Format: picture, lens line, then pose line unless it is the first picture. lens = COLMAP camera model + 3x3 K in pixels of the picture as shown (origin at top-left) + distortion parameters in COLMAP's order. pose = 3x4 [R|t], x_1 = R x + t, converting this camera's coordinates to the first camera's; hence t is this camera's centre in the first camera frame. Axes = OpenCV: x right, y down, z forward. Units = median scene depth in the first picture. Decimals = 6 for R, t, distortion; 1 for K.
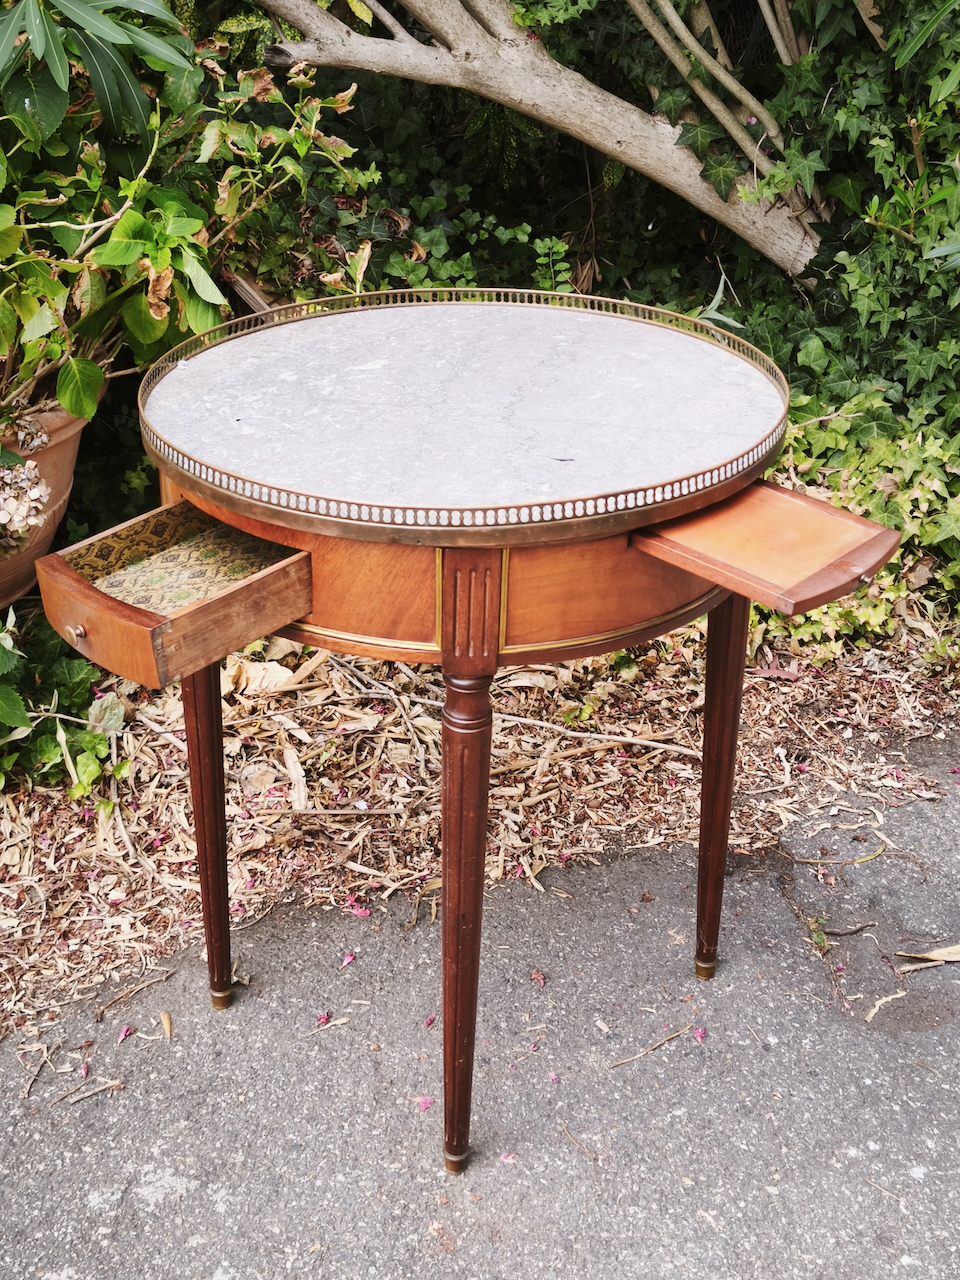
lens RADIAL K [[1614.7, 0, 479.7], [0, 1614.7, 528.1], [0, 0, 1]] dist [0.004940, 0.048038]
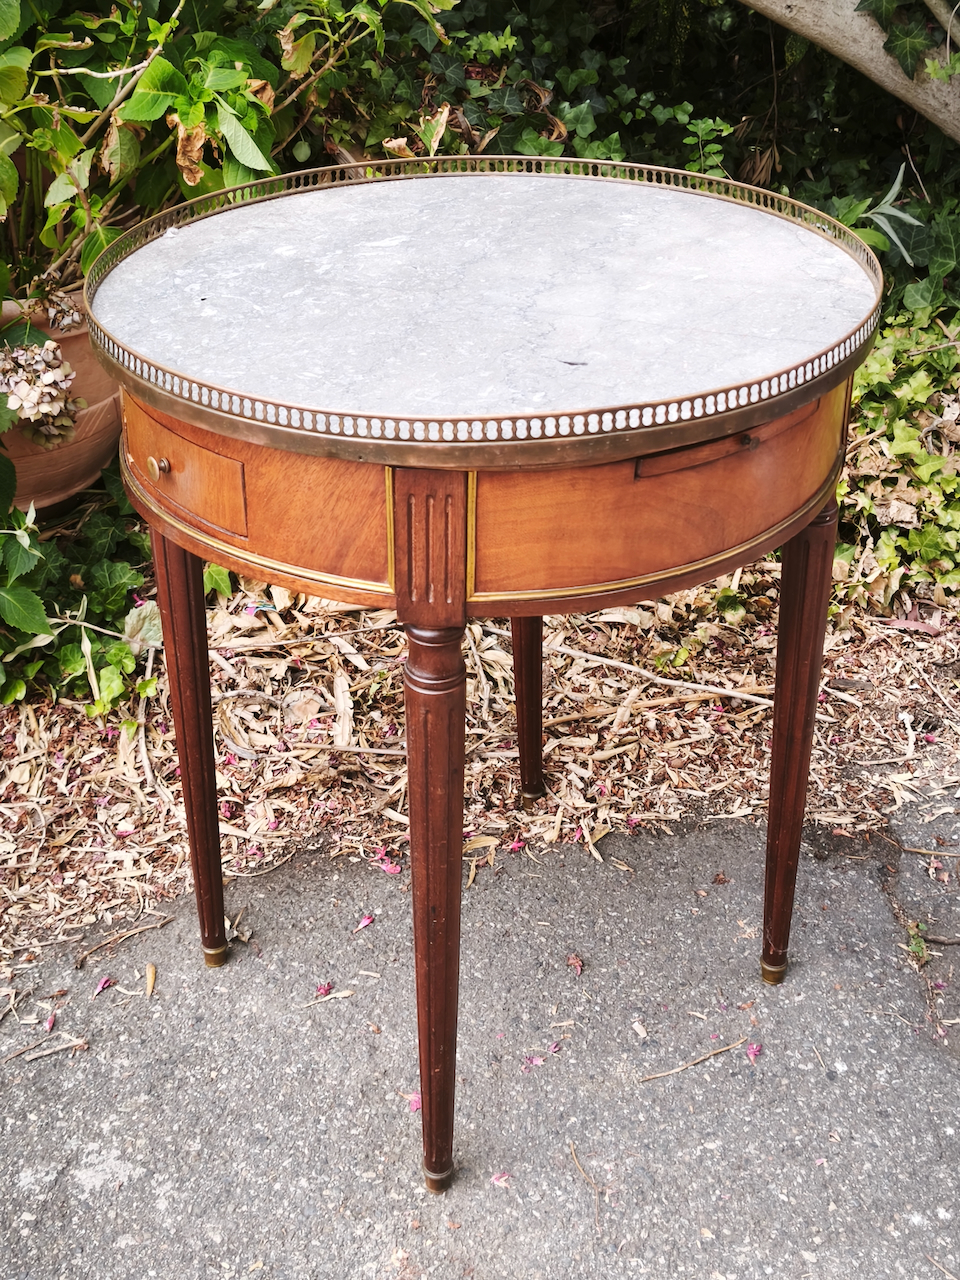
lens RADIAL K [[1614.7, 0, 479.7], [0, 1614.7, 528.1], [0, 0, 1]] dist [0.004940, 0.048038]
pose [[0.988694, 0.057732, -0.138387, 0.088416], [-0.049366, 0.996783, 0.063141, -0.006661], [0.141587, -0.055595, 0.988363, 0.143903]]
